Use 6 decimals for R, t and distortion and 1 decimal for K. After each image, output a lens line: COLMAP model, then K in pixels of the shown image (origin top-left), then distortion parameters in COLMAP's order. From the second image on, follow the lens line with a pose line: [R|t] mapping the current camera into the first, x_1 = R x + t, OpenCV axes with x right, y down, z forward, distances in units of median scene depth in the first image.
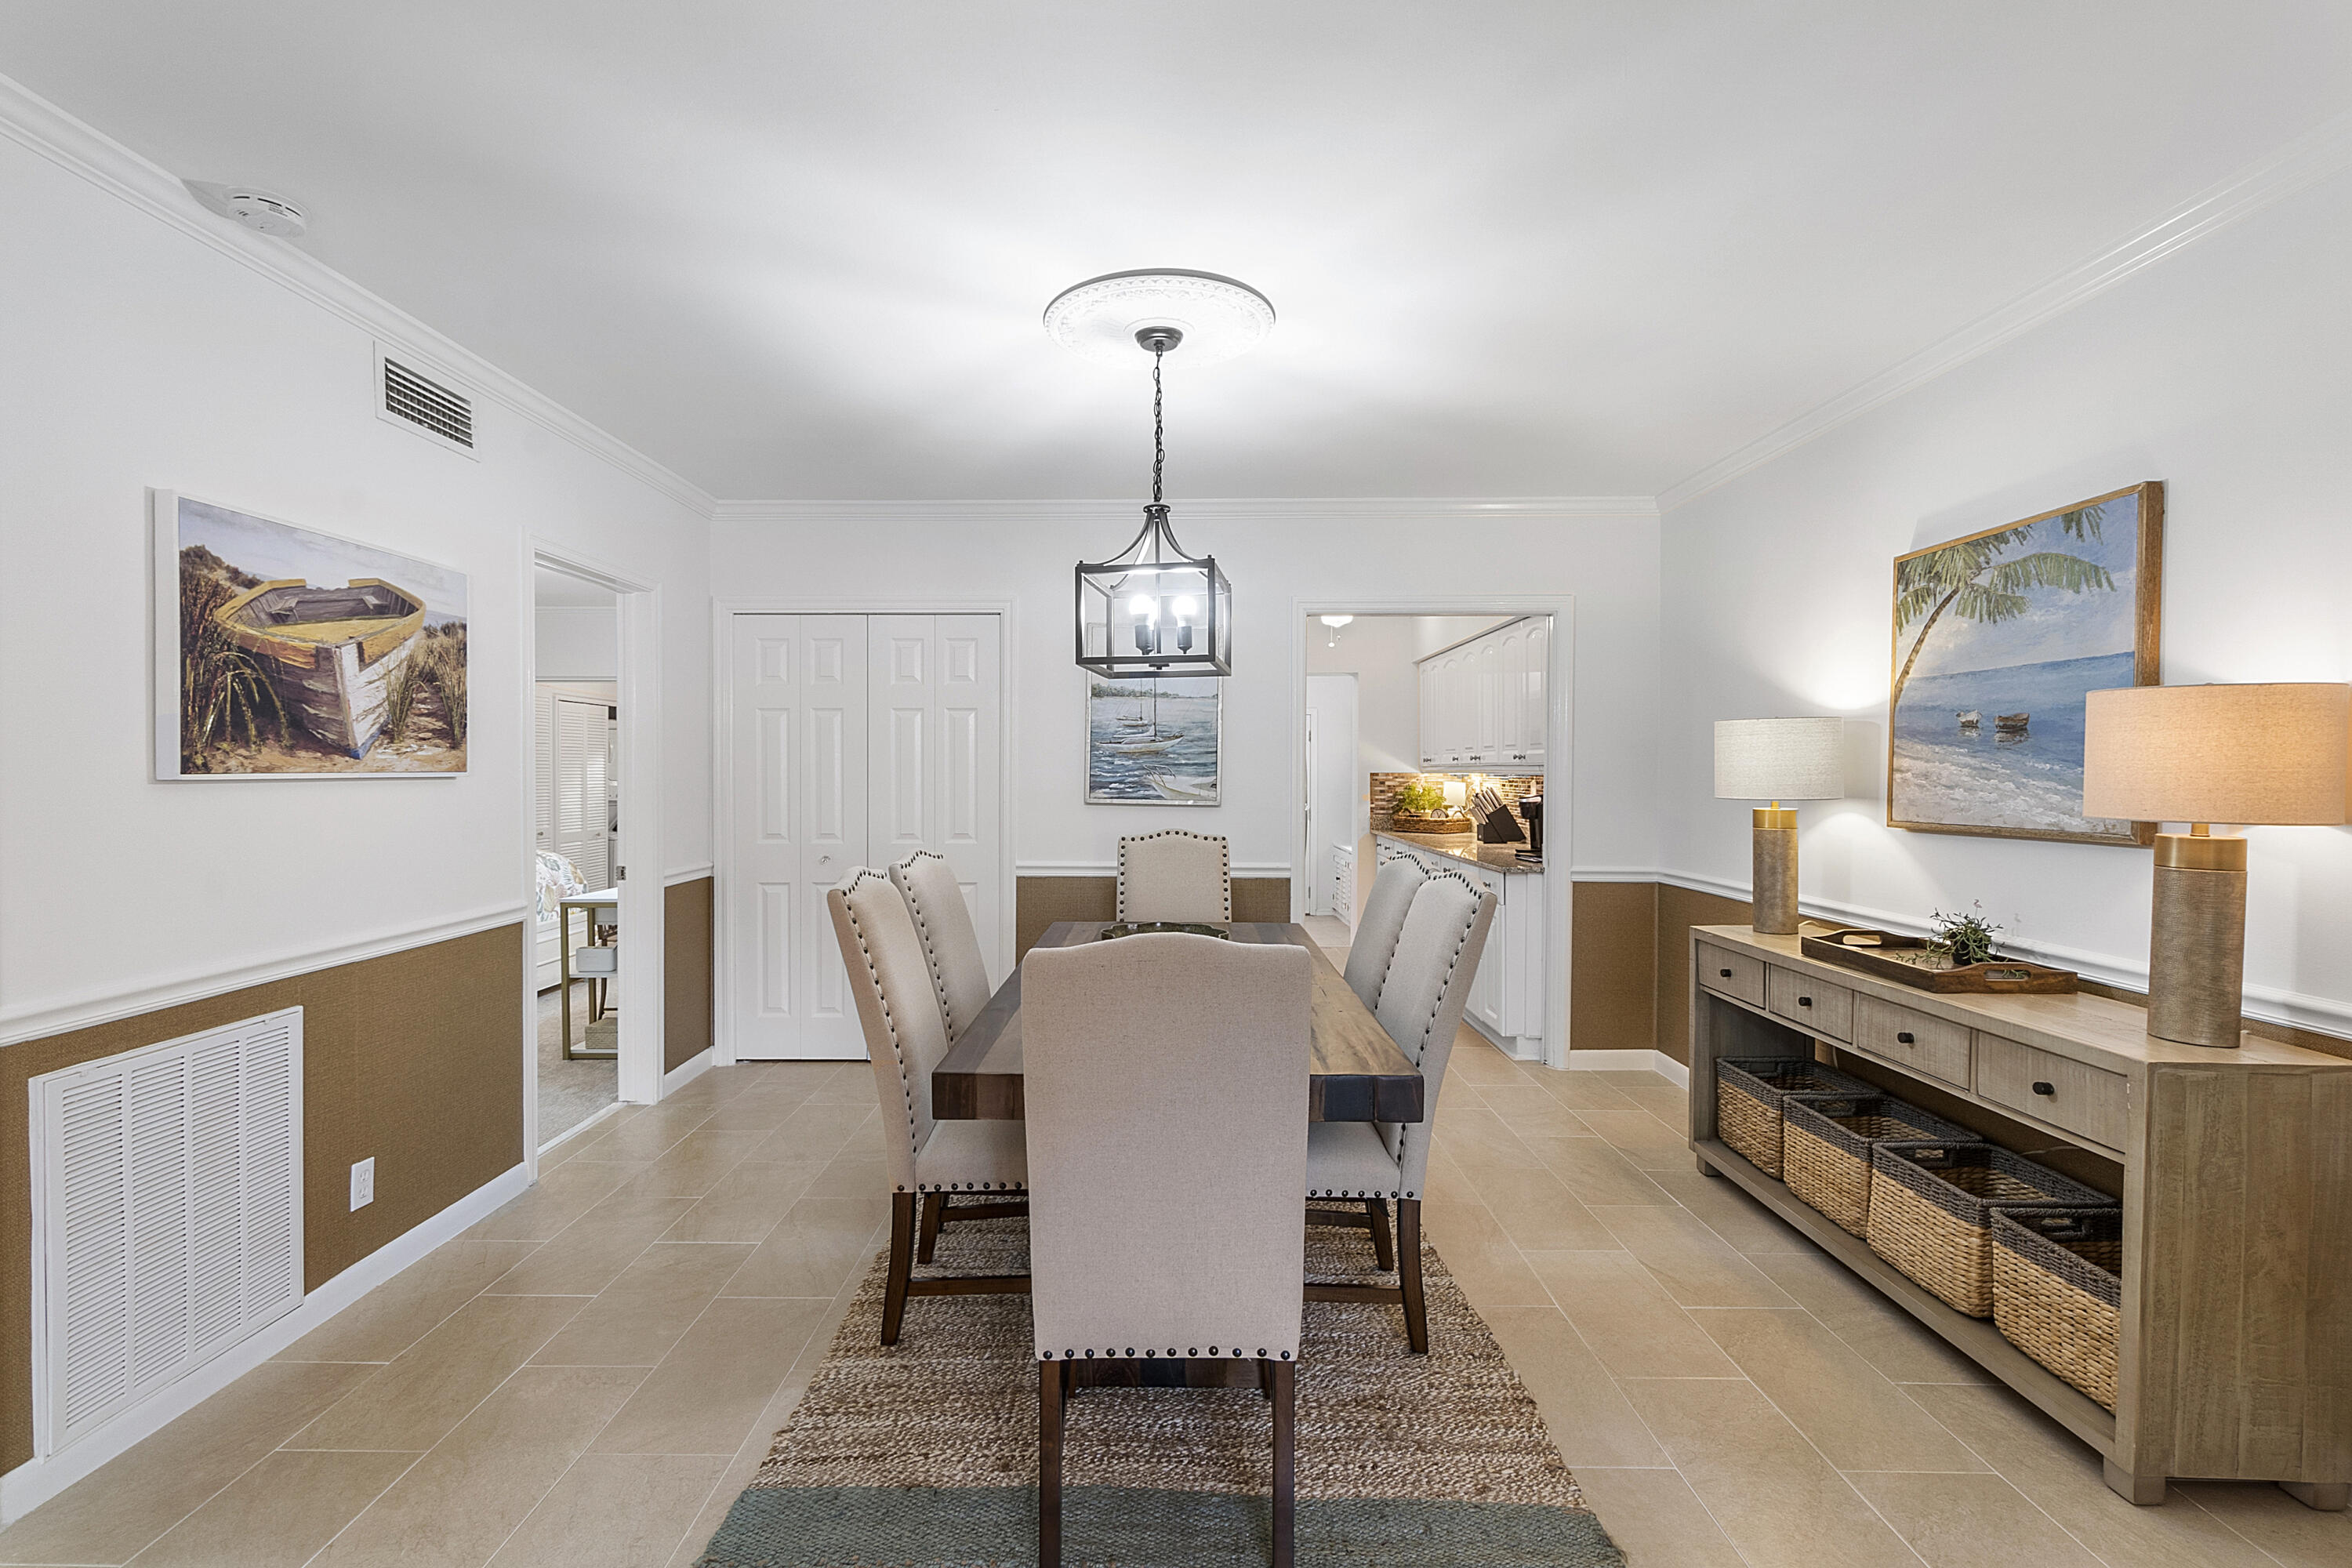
lens RADIAL K [[1028.5, 0, 1163.1], [0, 1028.5, 780.9], [0, 0, 1]] dist [-0.002061, 0.000372]
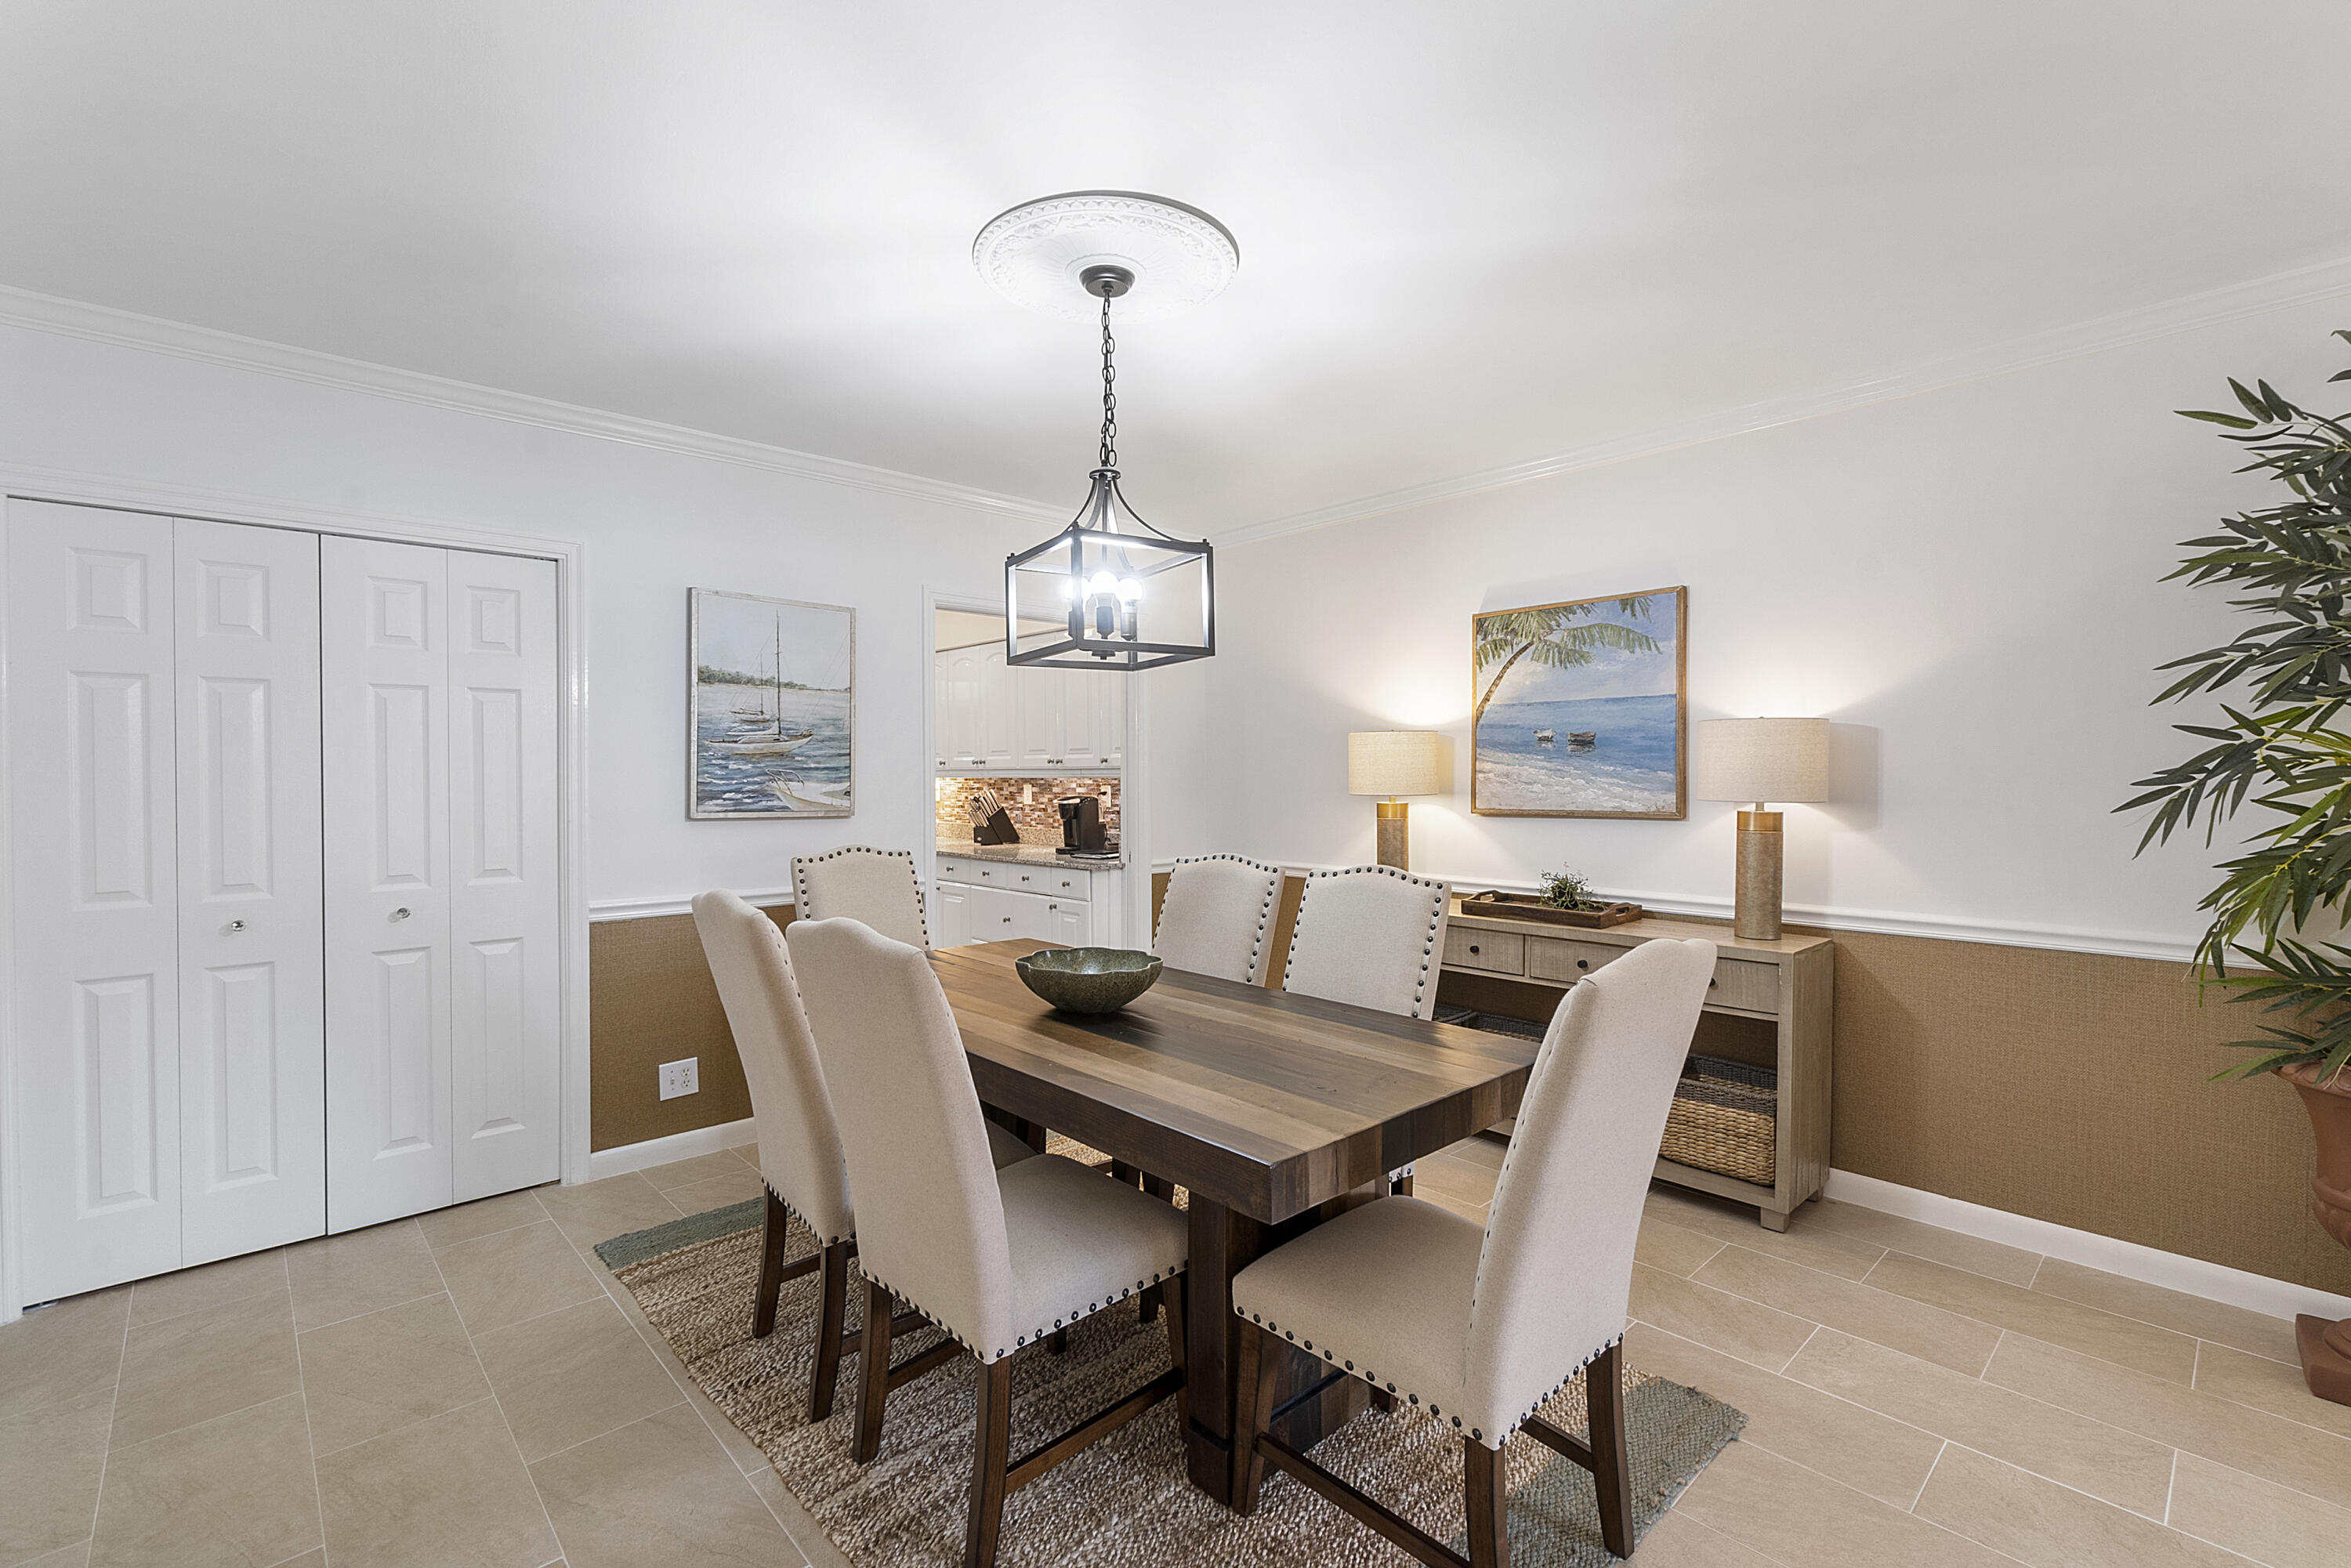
lens RADIAL K [[1028.0, 0, 1143.0], [0, 1028.0, 786.0], [0, 0, 1]] dist [-0.002061, 0.000372]
pose [[0.739422, -0.012947, 0.673118, -0.527577], [0.012563, 0.999906, 0.005432, -0.004586], [-0.673125, 0.004440, 0.739515, 0.302463]]
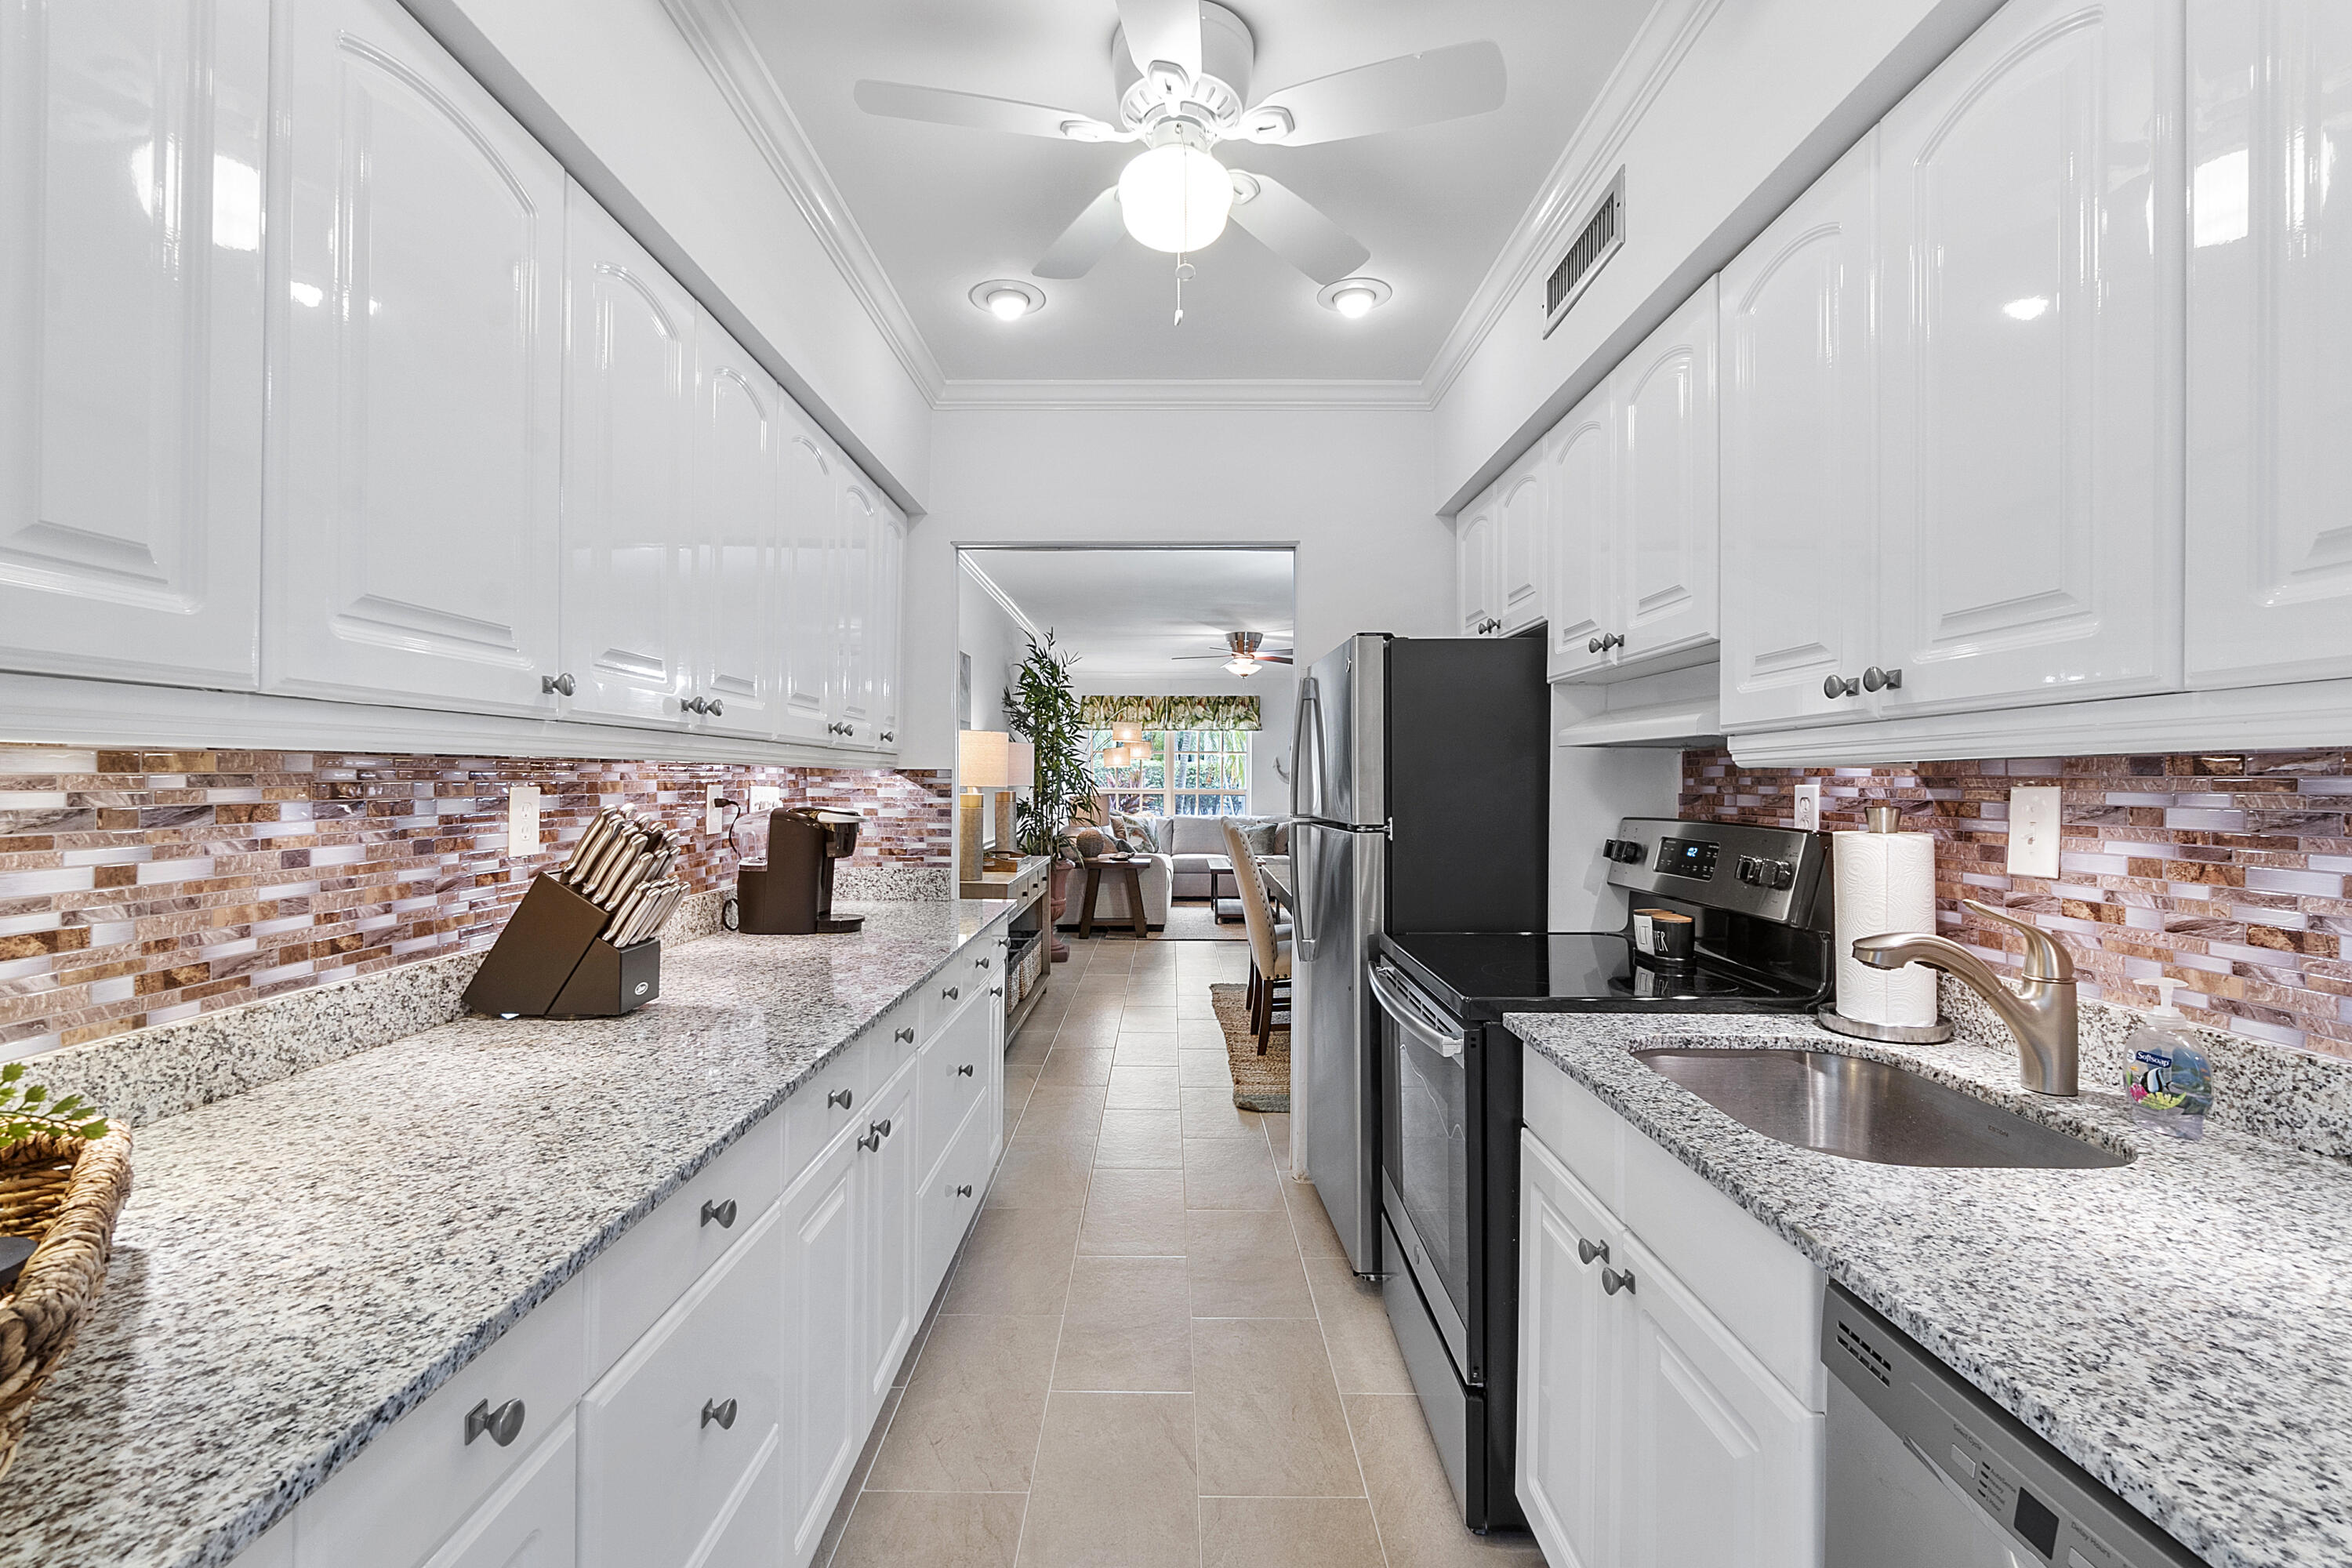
lens RADIAL K [[1028.5, 0, 1154.0], [0, 1028.5, 780.0], [0, 0, 1]] dist [-0.002061, 0.000372]
pose [[-0.999984, -0.003051, 0.004798, 0.355030], [-0.002998, 0.999933, 0.011192, -0.010327], [-0.004832, 0.011177, -0.999926, 2.648170]]
